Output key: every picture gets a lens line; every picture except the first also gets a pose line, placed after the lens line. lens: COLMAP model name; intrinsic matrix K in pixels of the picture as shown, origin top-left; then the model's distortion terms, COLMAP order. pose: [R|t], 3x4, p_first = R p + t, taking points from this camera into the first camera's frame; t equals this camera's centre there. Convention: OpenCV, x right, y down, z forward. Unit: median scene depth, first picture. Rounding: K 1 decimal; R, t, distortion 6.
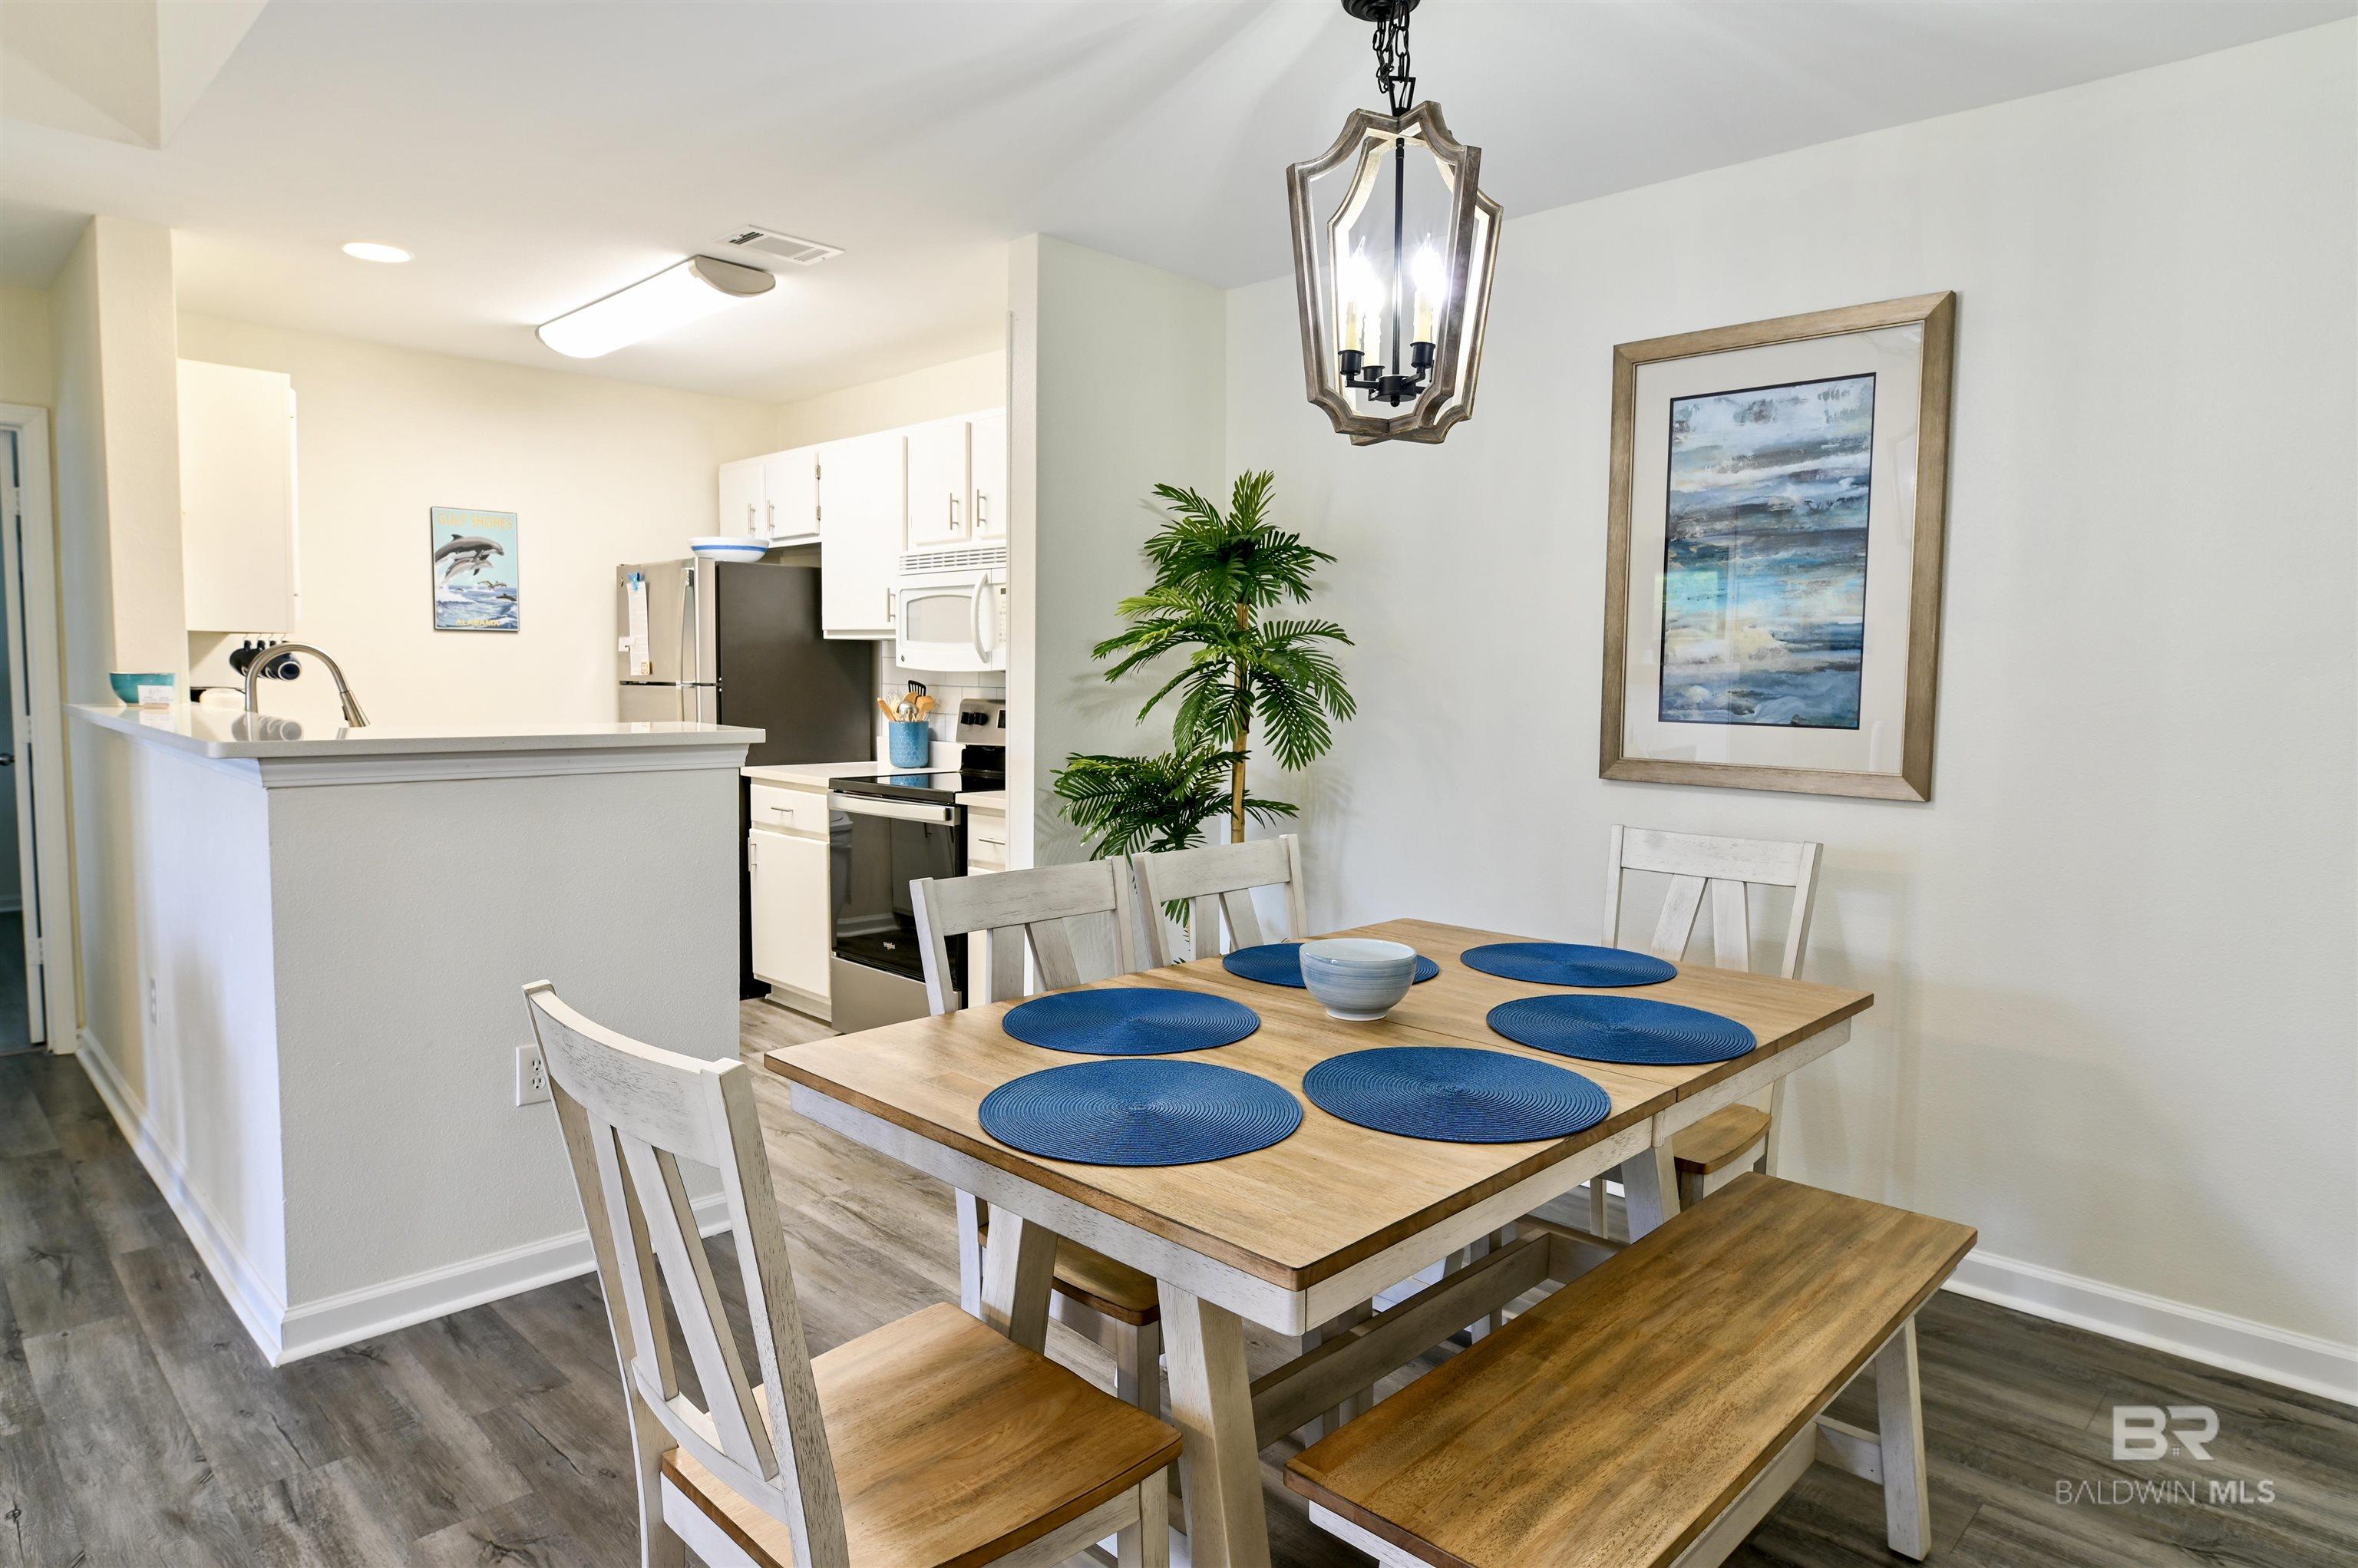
lens RADIAL K [[1358.3, 0, 1169.4], [0, 1358.3, 781.0], [0, 0, 1]] dist [-0.010322, -0.001440]
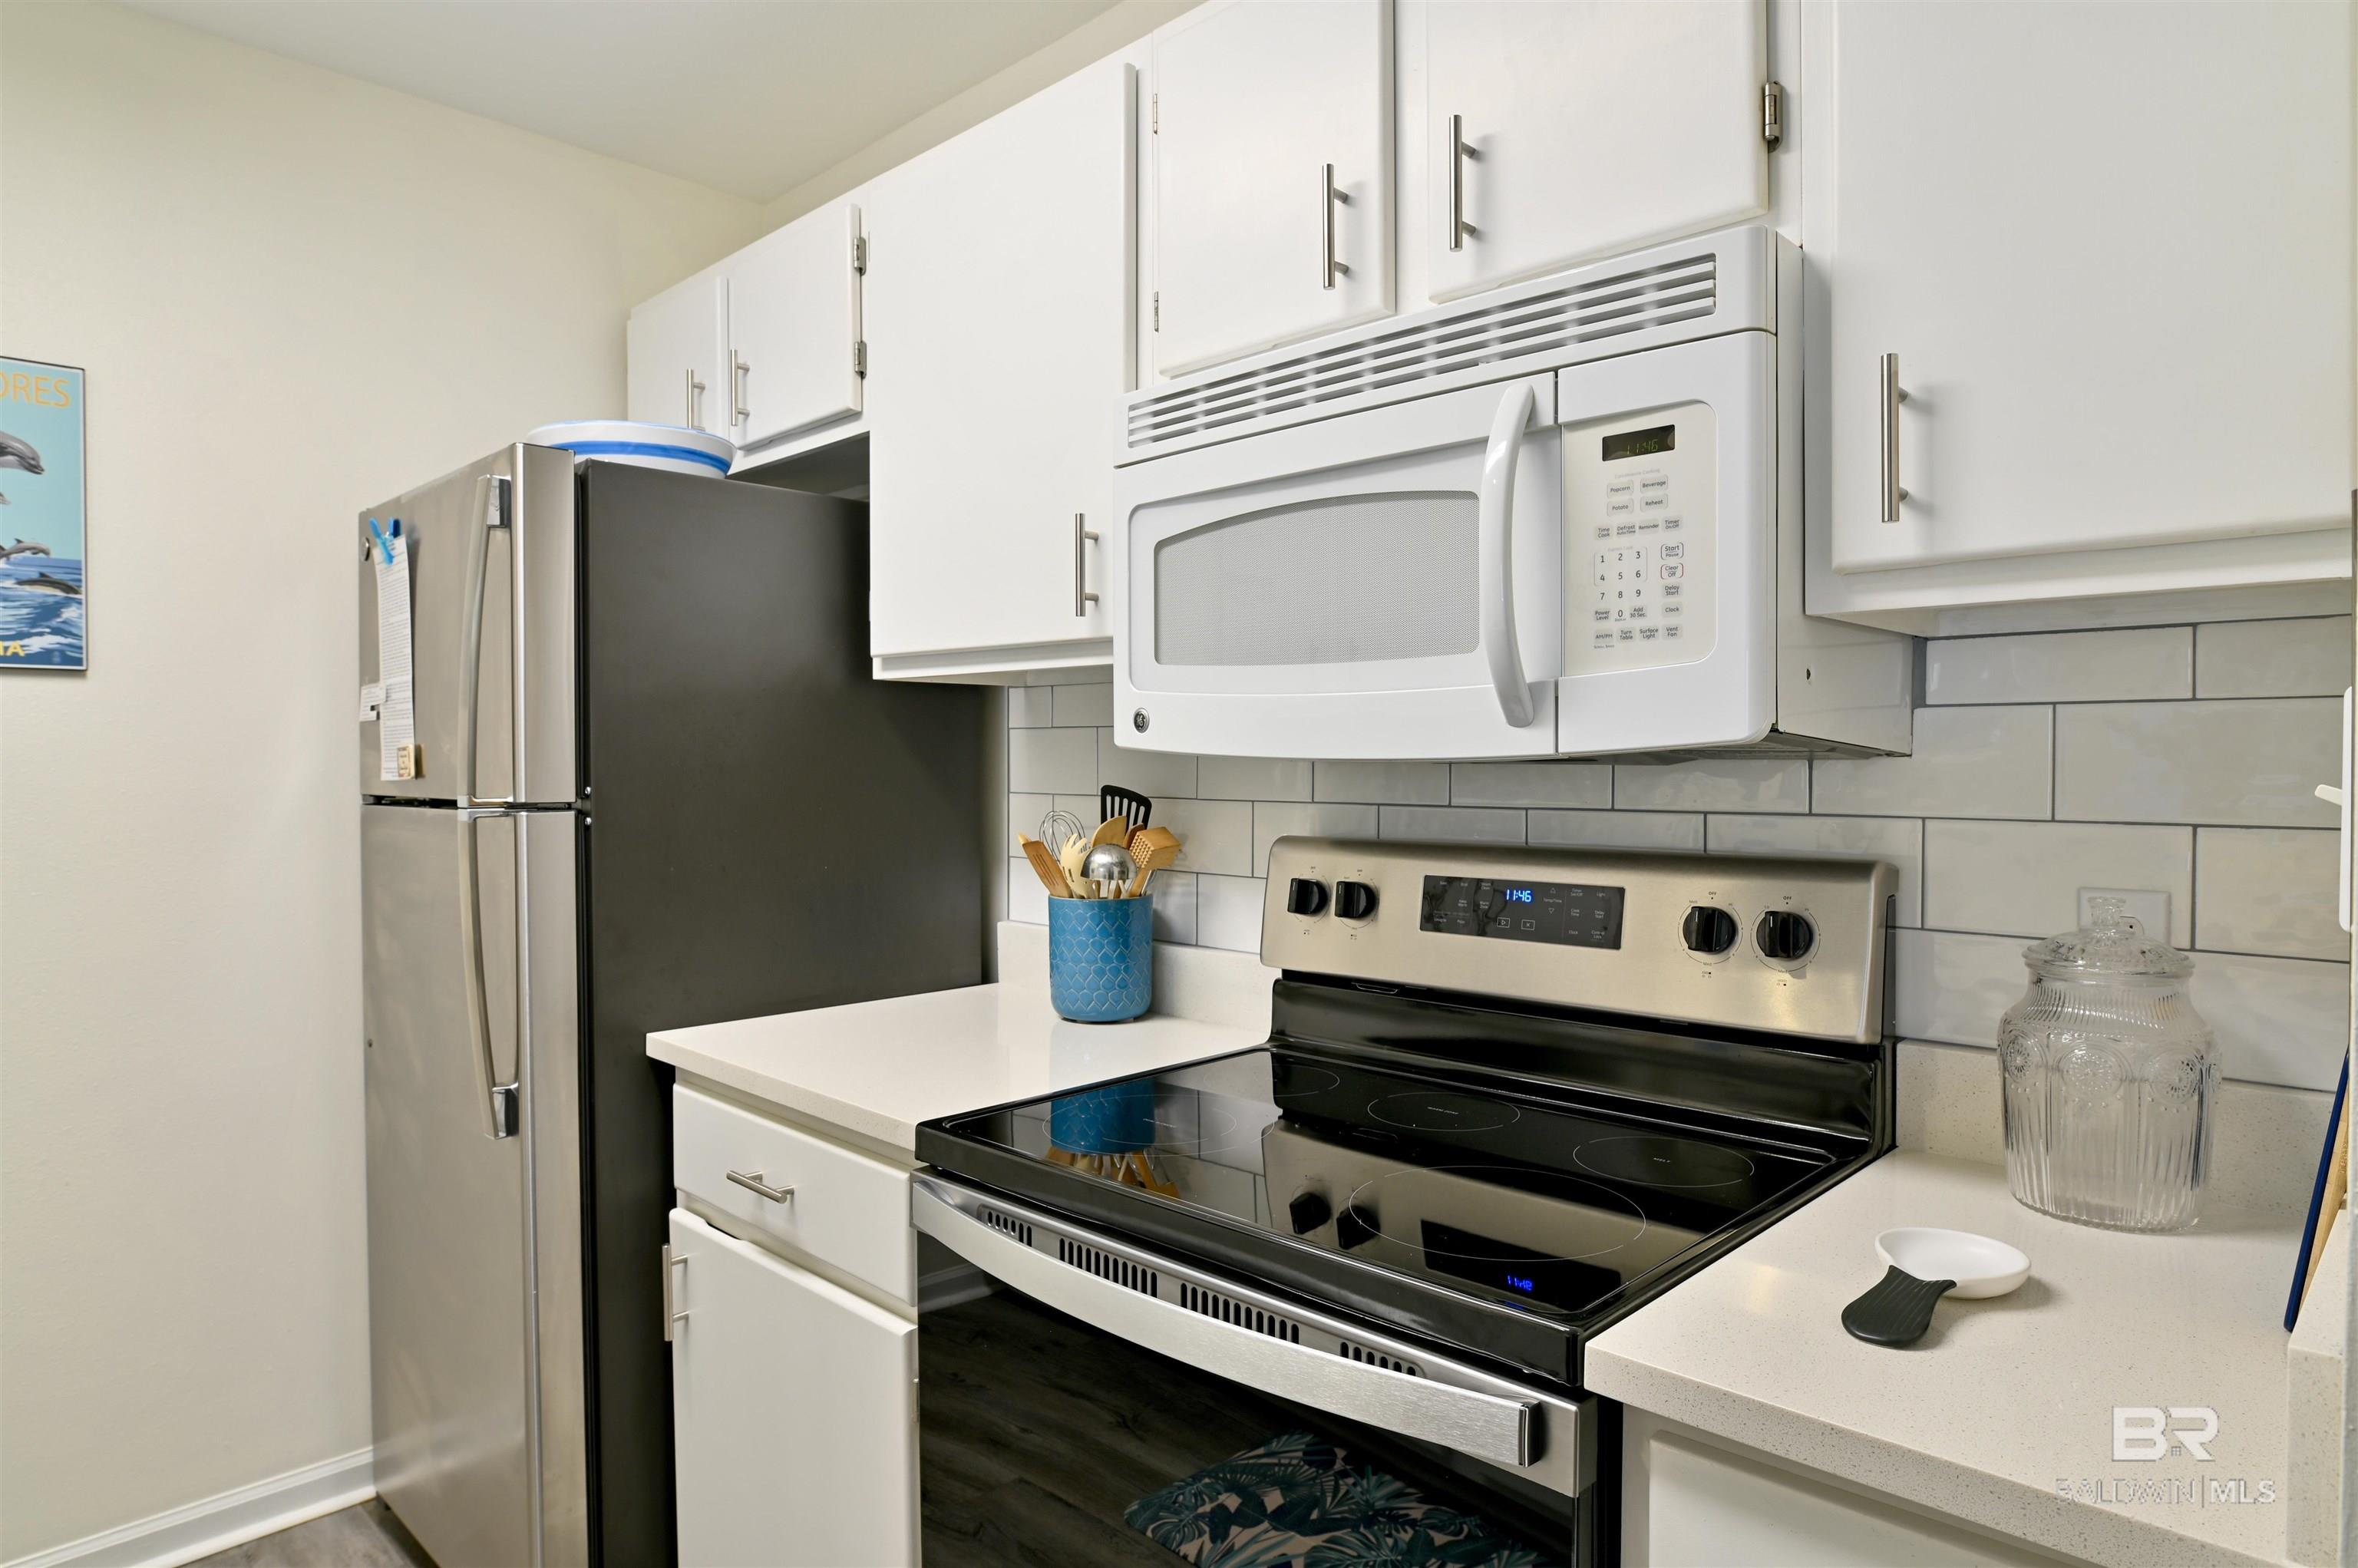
lens RADIAL K [[1358.3, 0, 1169.4], [0, 1358.3, 781.0], [0, 0, 1]] dist [-0.010322, -0.001440]
pose [[0.999888, -0.012986, 0.007456, -0.176568], [0.013442, 0.997804, -0.064851, -0.050824], [-0.006597, 0.064944, 0.997867, 0.626804]]
